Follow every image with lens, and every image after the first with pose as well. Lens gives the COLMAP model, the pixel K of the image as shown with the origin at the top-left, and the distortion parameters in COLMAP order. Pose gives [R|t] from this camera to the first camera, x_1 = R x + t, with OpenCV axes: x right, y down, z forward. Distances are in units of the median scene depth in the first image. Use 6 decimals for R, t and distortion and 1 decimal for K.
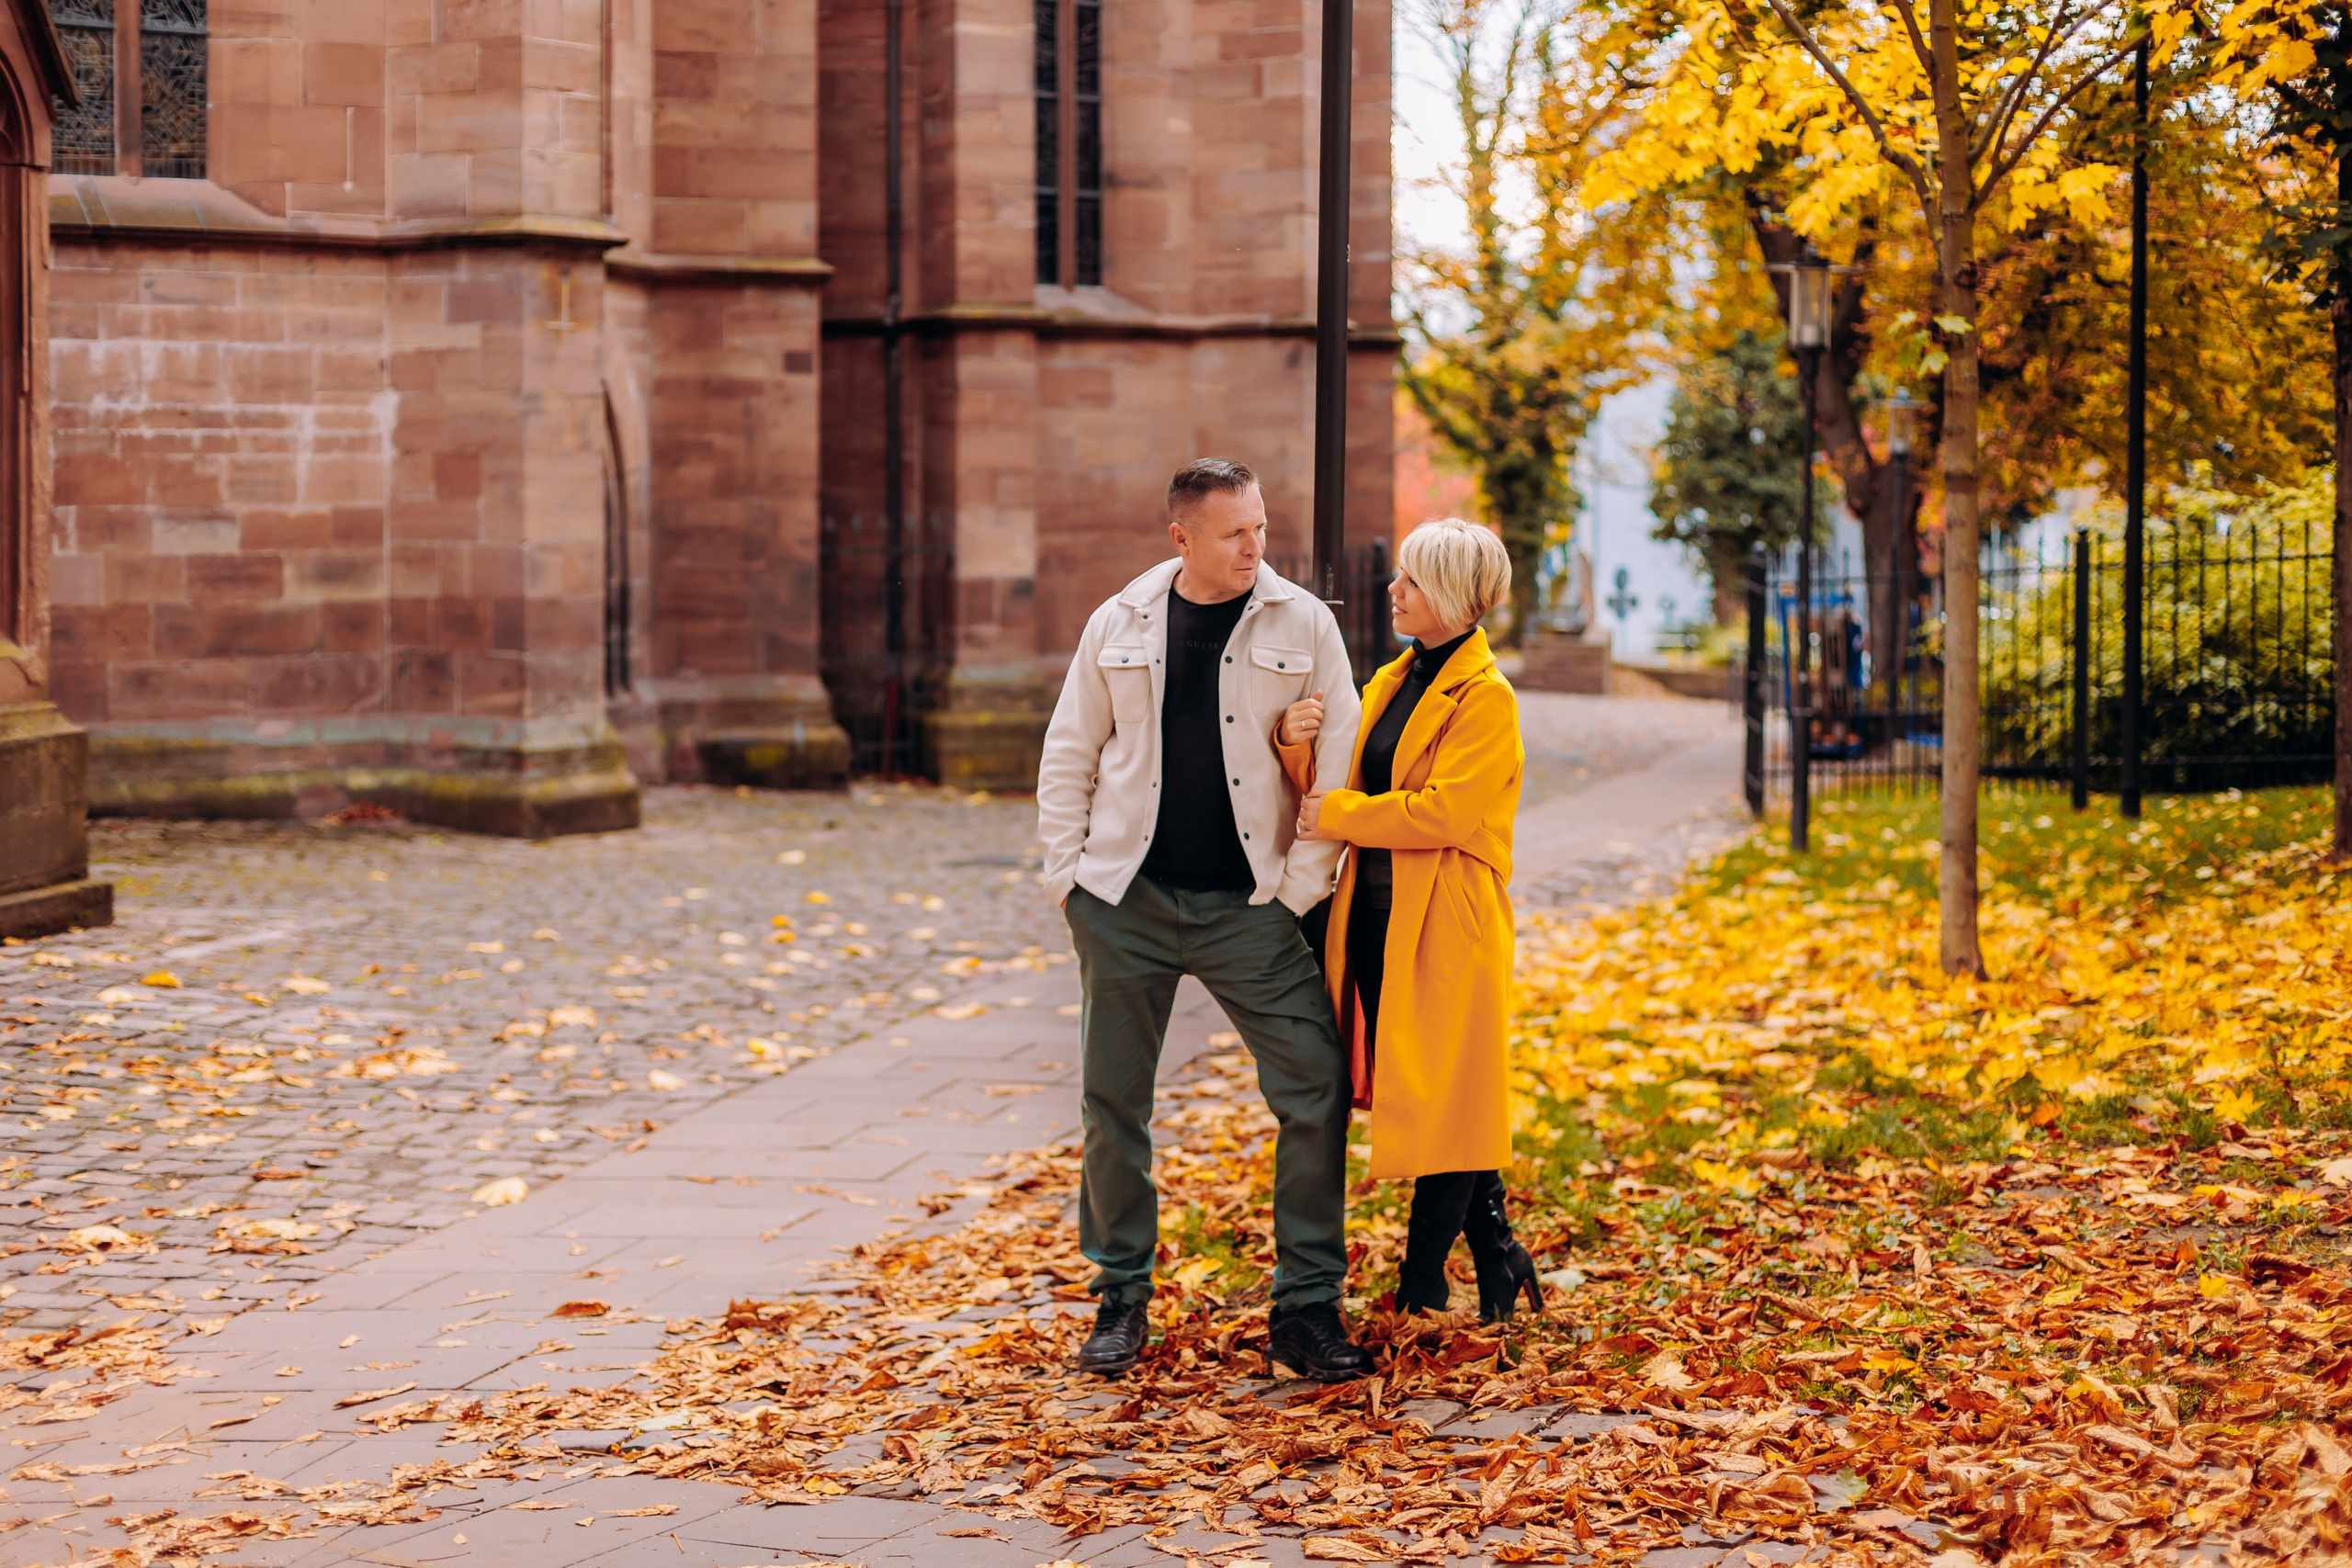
lens RADIAL K [[4342.3, 0, 1176.0], [0, 4342.3, 784.0], [0, 0, 1]] dist [0.028454, -0.109232]
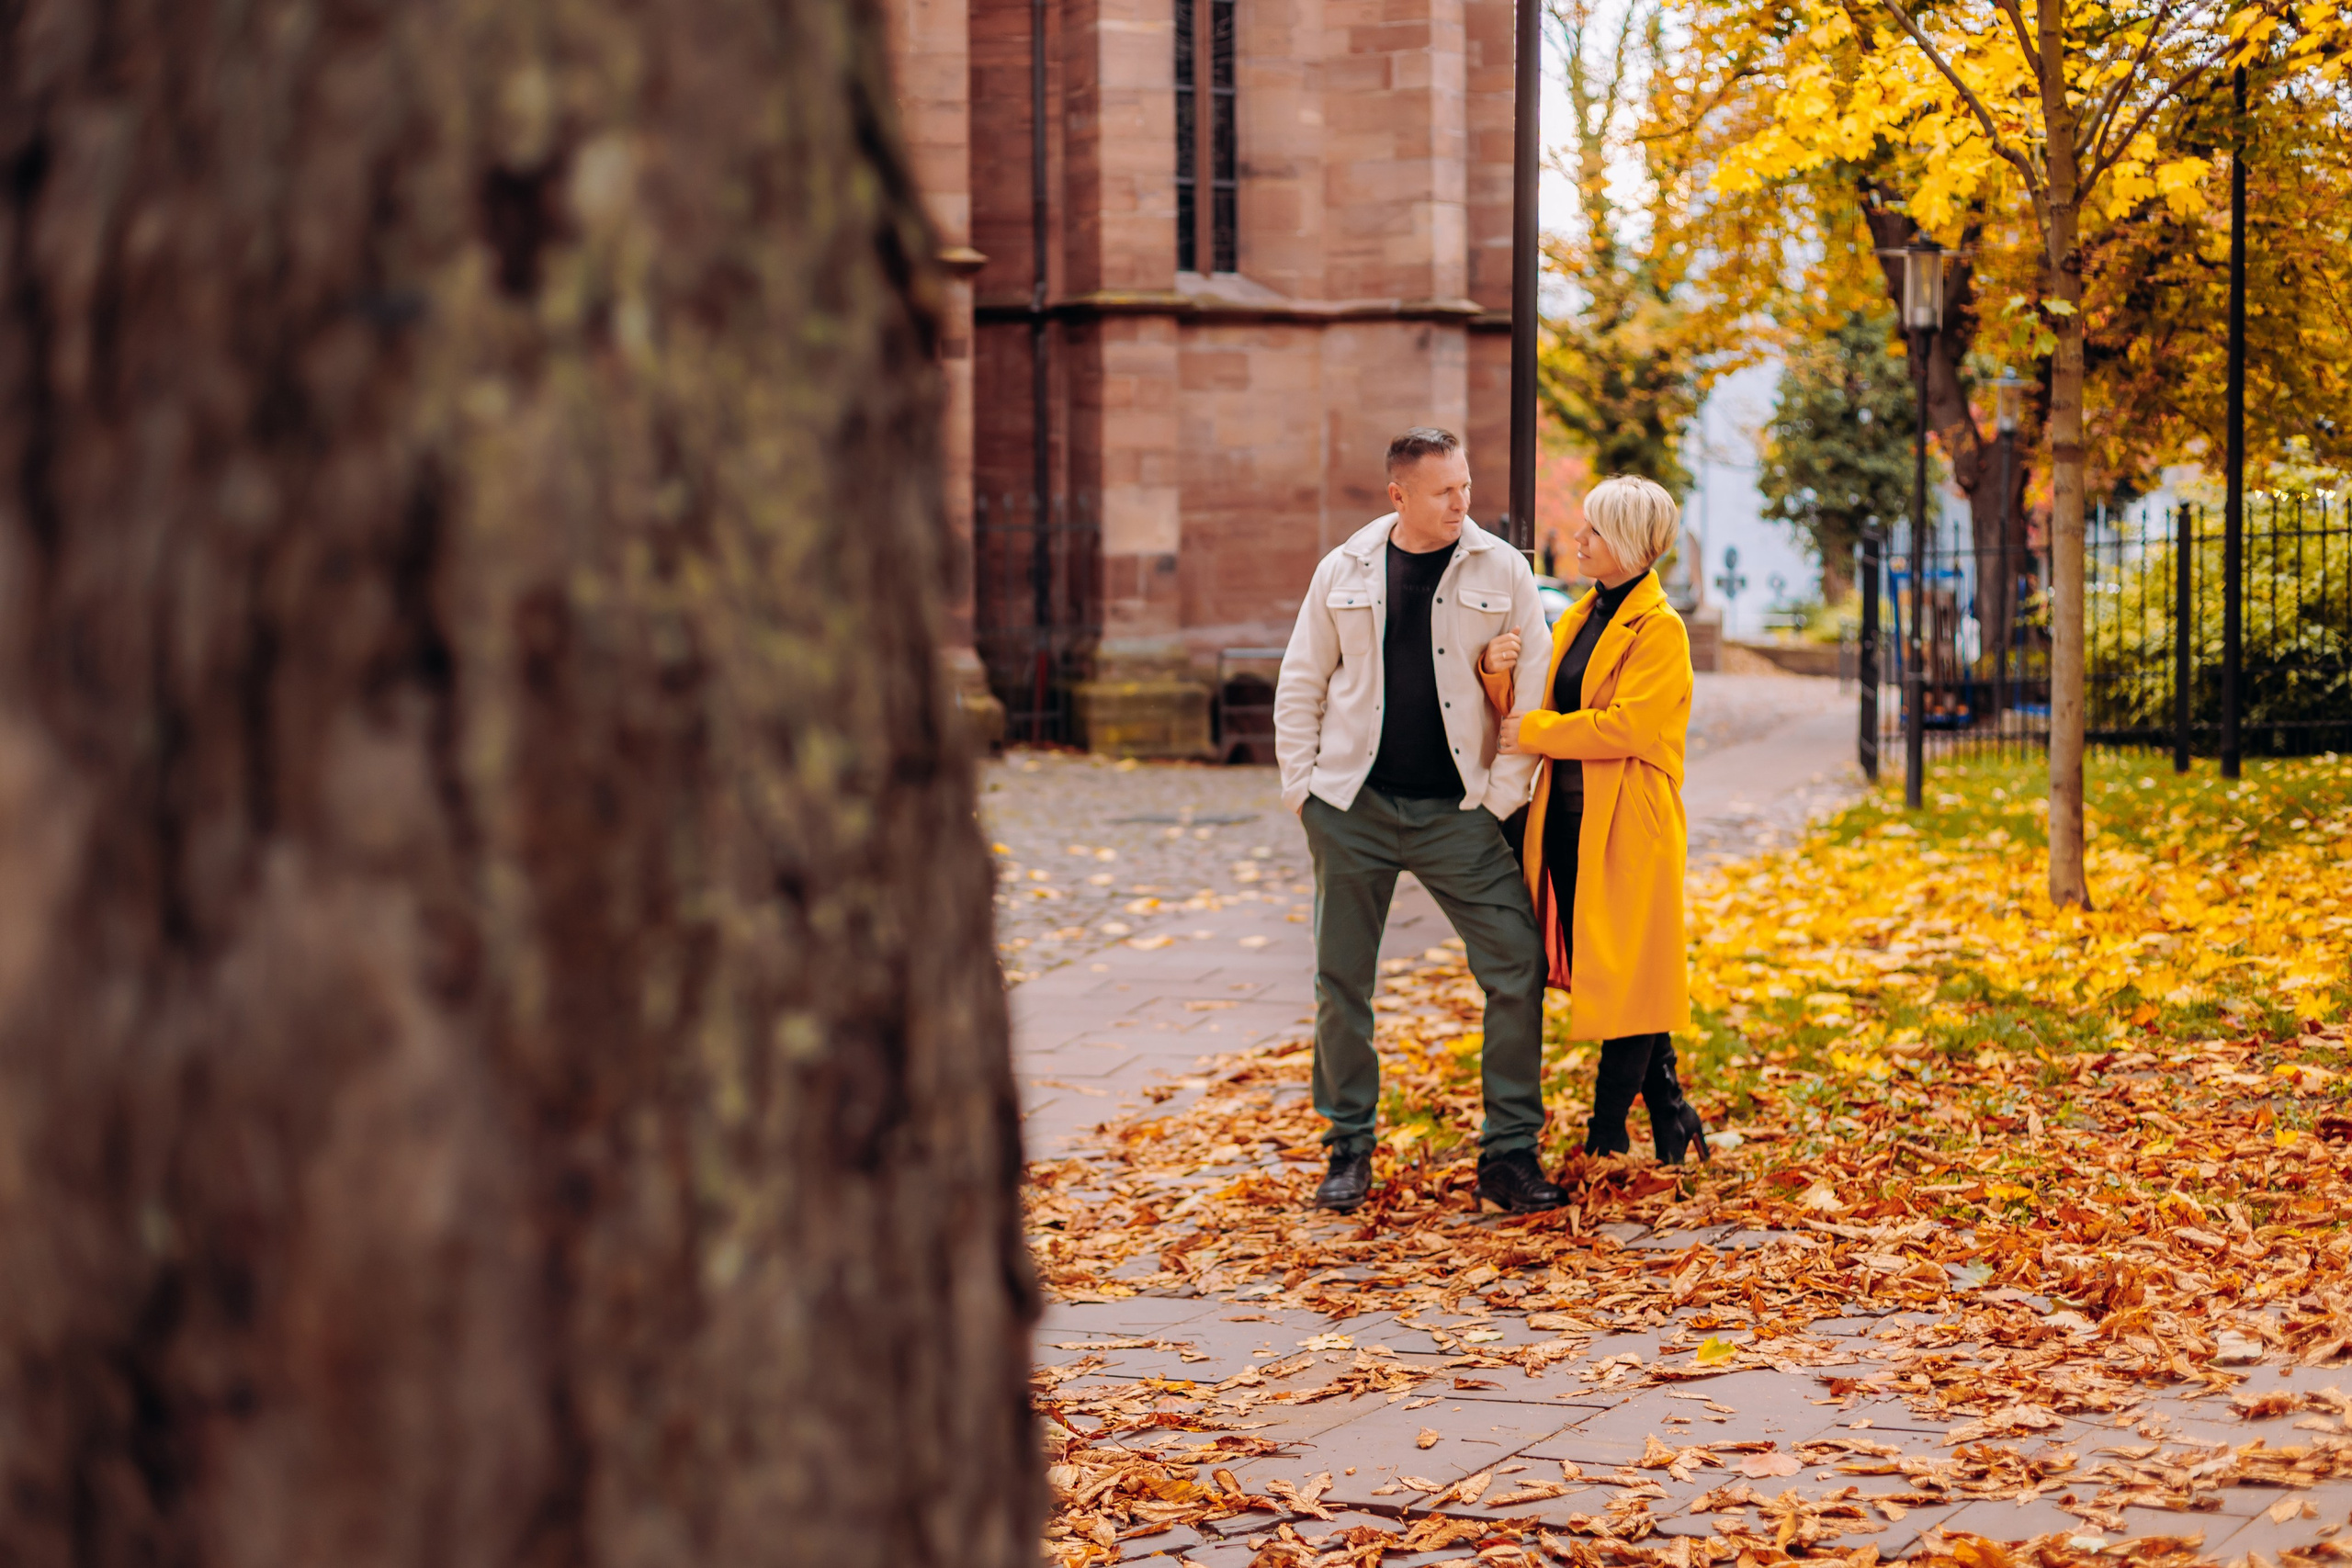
lens RADIAL K [[4423.0, 0, 1251.4], [0, 4423.0, 848.3], [0, 0, 1]] dist [0.022990, -0.162018]
pose [[0.999982, -0.004843, -0.003588, -0.020544], [0.004900, 0.999857, 0.016157, 0.011017], [0.003509, -0.016174, 0.999863, -0.111977]]
